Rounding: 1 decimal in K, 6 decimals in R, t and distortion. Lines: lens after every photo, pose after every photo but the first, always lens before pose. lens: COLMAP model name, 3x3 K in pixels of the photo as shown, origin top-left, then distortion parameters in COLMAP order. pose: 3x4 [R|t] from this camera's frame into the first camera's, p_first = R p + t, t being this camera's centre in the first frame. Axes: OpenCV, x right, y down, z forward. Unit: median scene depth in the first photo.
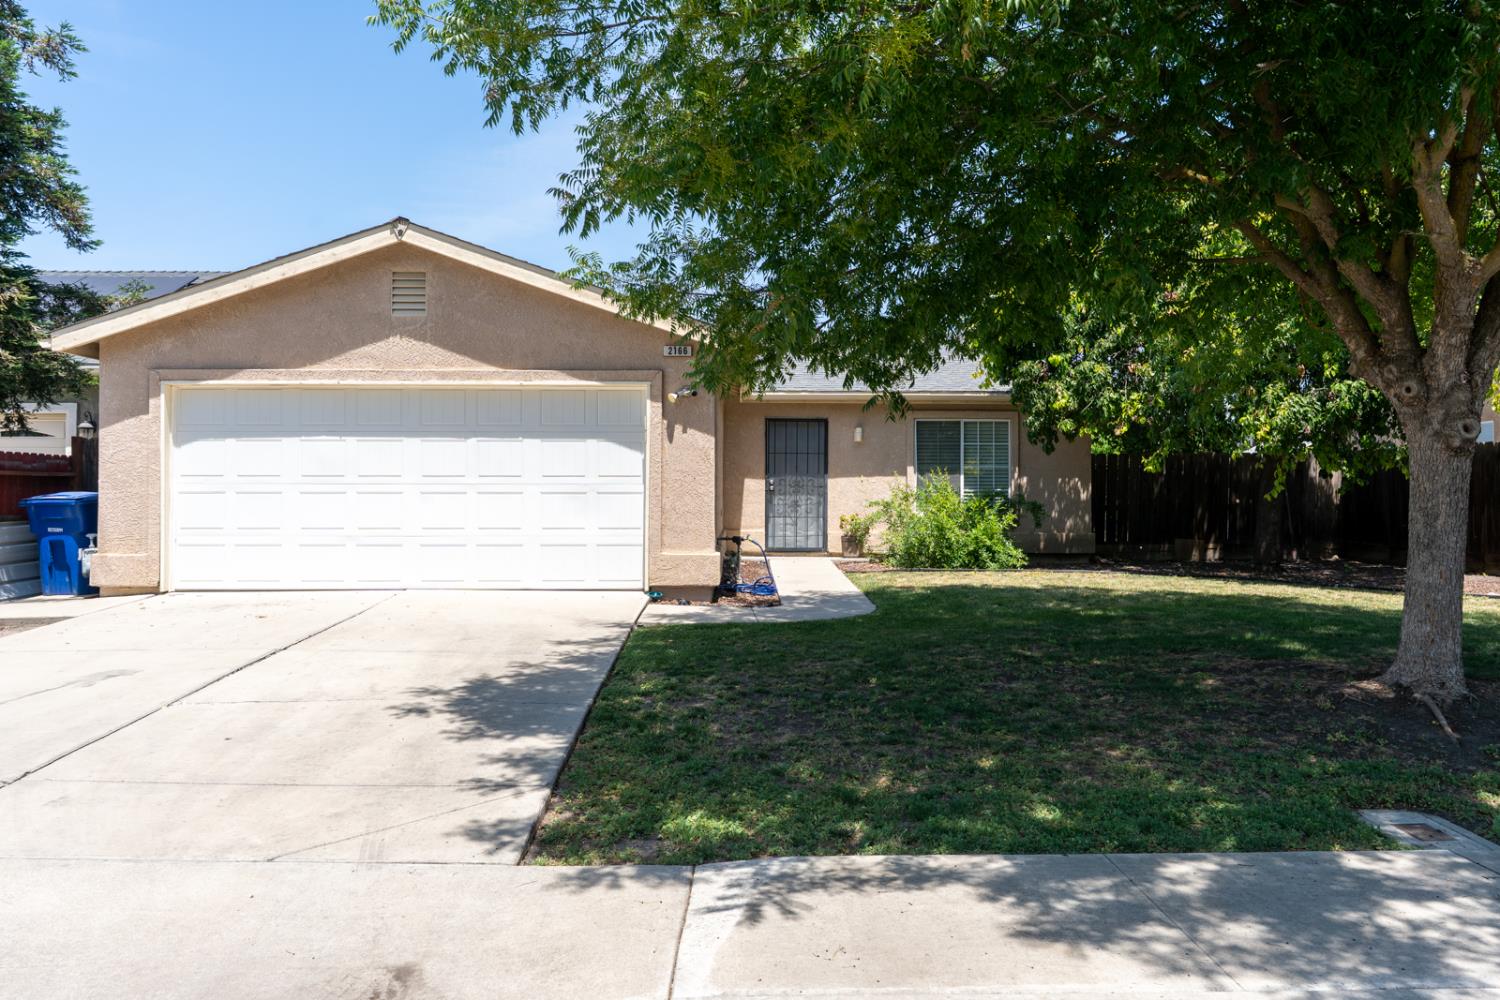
lens RADIAL K [[1069.2, 0, 755.2], [0, 1069.2, 499.2], [0, 0, 1]] dist [0.009006, -0.012406]
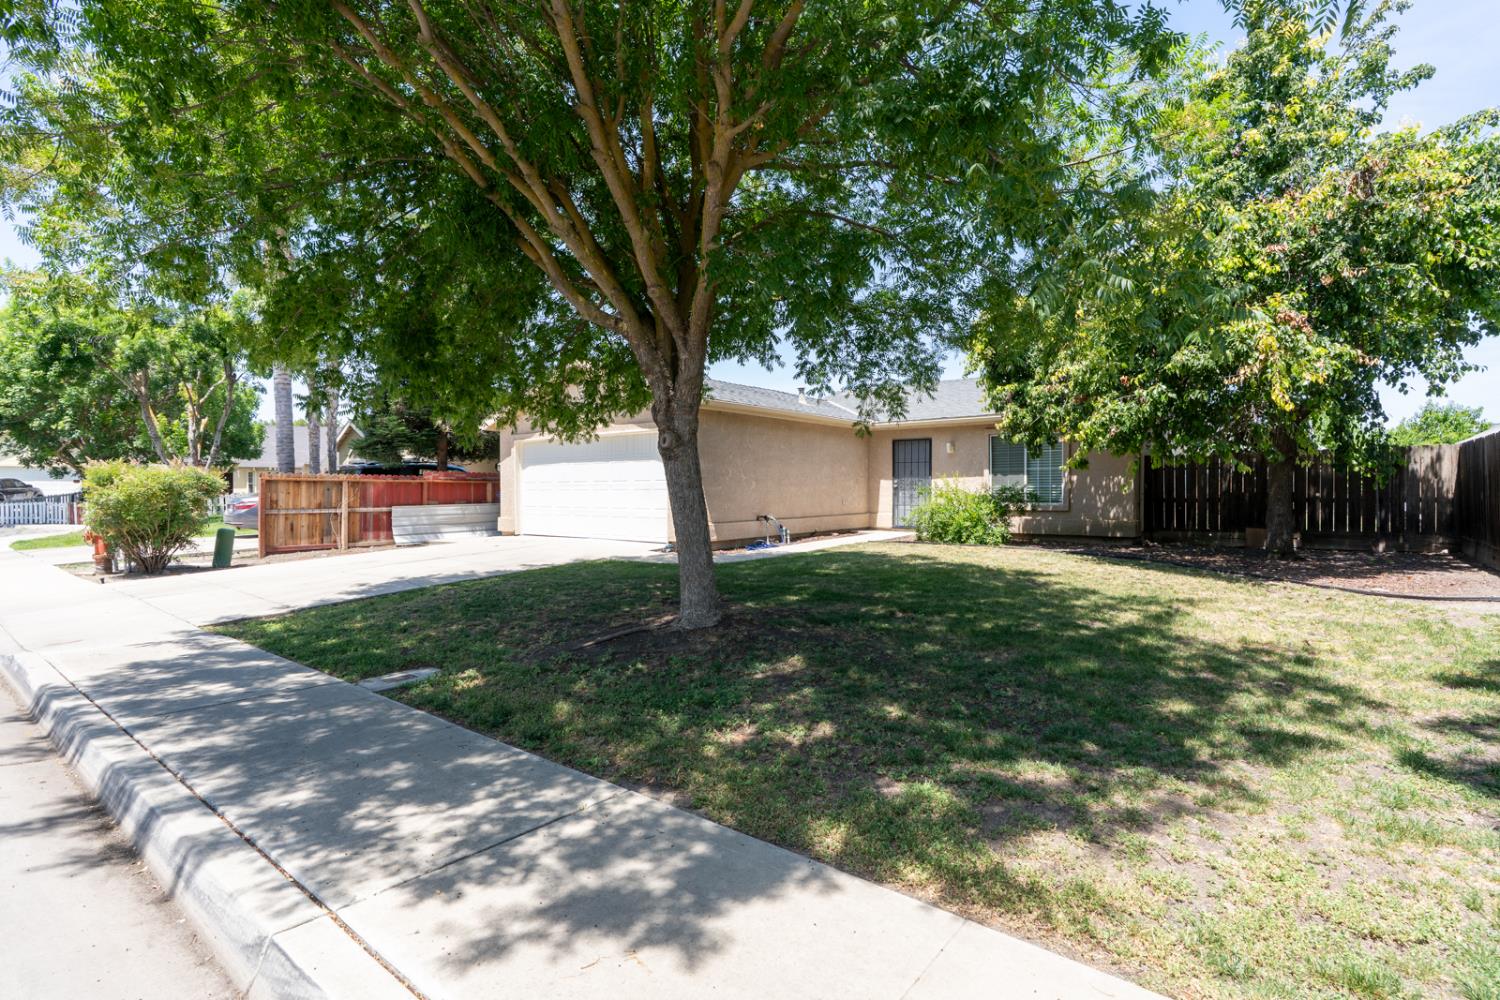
lens RADIAL K [[698.3, 0, 770.0], [0, 698.3, 499.3], [0, 0, 1]] dist [-0.013897, 0.004859]
pose [[0.780169, 0.003168, -0.625561, 0.714333], [-0.000249, 0.999989, 0.004754, 0.005290], [0.625569, -0.003553, 0.780161, 0.186004]]
